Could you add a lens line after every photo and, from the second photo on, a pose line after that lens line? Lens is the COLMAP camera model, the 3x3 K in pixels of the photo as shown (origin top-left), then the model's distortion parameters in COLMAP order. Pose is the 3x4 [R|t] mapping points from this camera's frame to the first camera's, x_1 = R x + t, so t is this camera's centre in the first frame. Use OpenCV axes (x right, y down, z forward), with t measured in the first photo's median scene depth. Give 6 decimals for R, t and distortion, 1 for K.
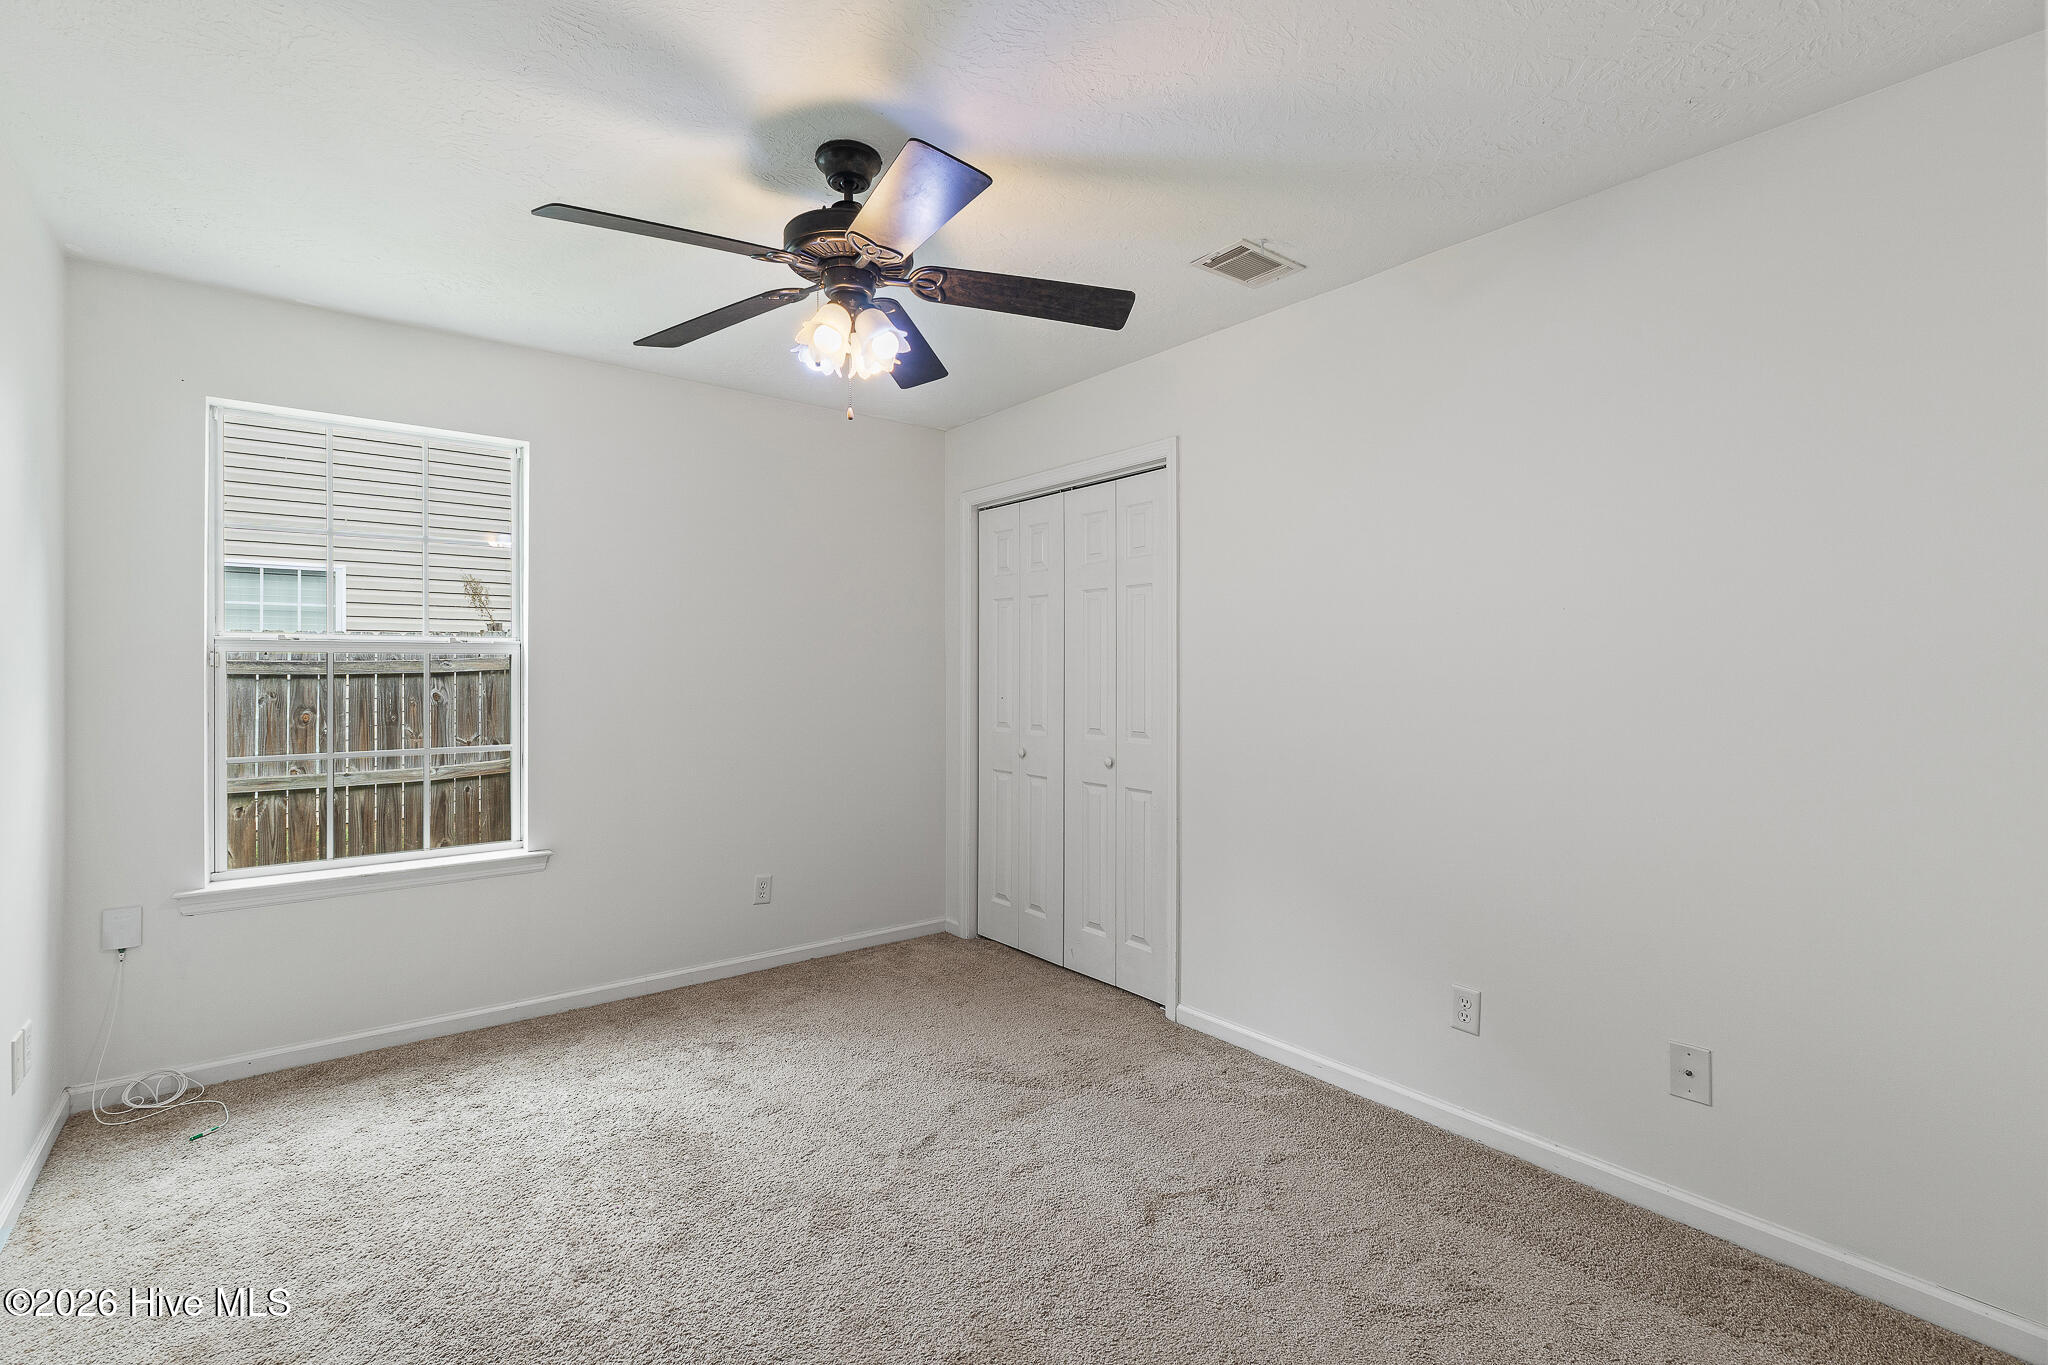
lens RADIAL K [[958.0, 0, 1020.5], [0, 958.0, 674.9], [0, 0, 1]] dist [0.000570, 0.000097]
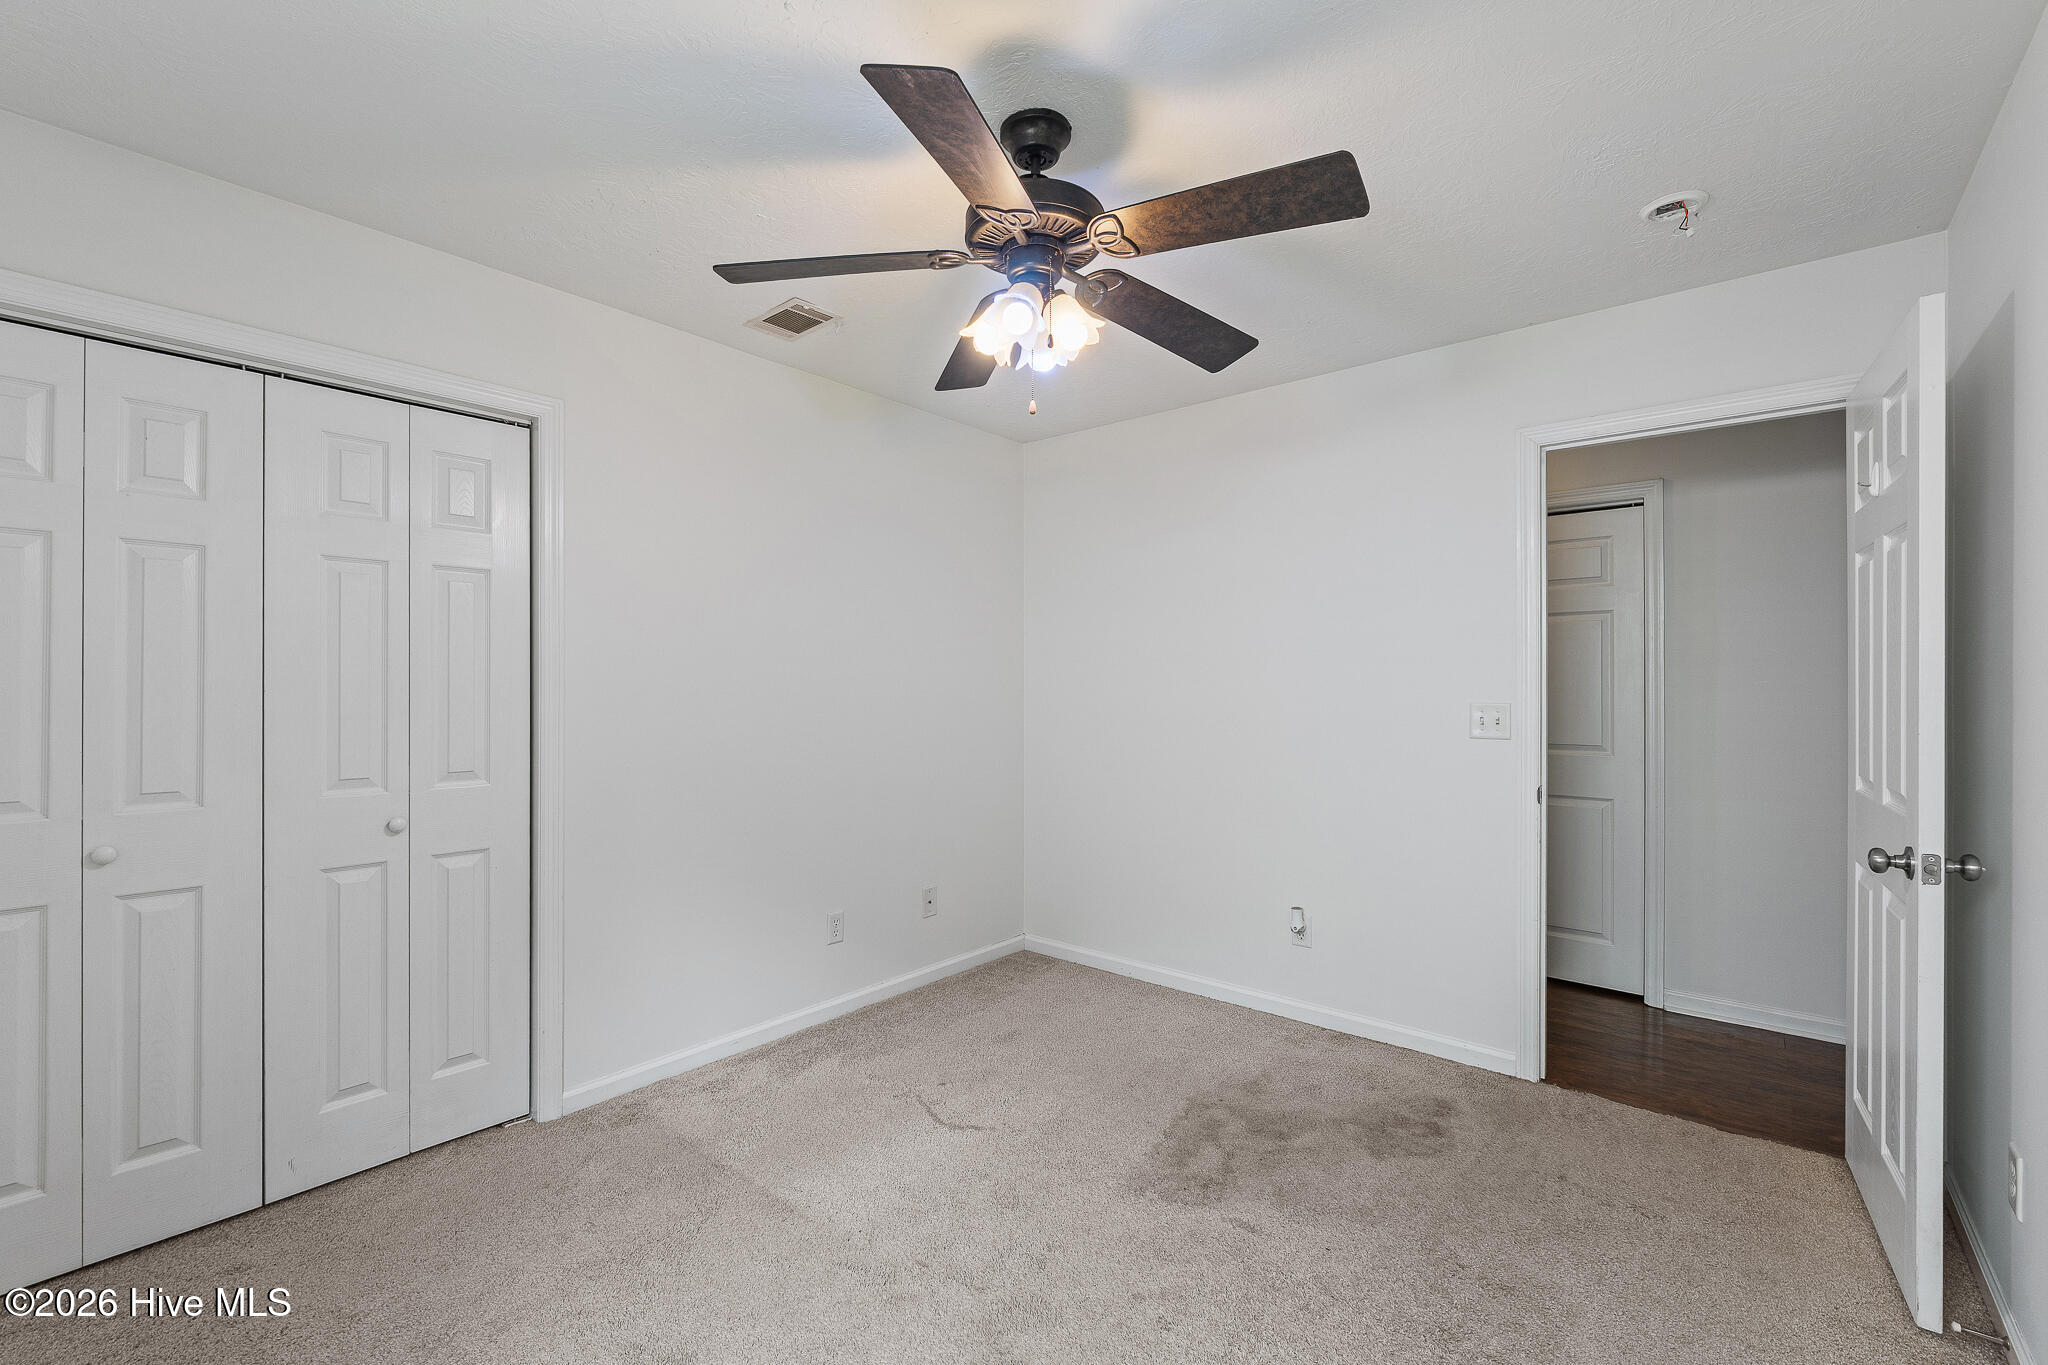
lens RADIAL K [[860.4, 0, 1019.4], [0, 860.4, 682.3], [0, 0, 1]] dist [-0.004728, 0.000348]
pose [[-0.215911, -0.001853, 0.976411, -0.729353], [-0.000058, 0.999998, 0.001885, -0.010600], [-0.976413, 0.000350, -0.215911, 0.890009]]
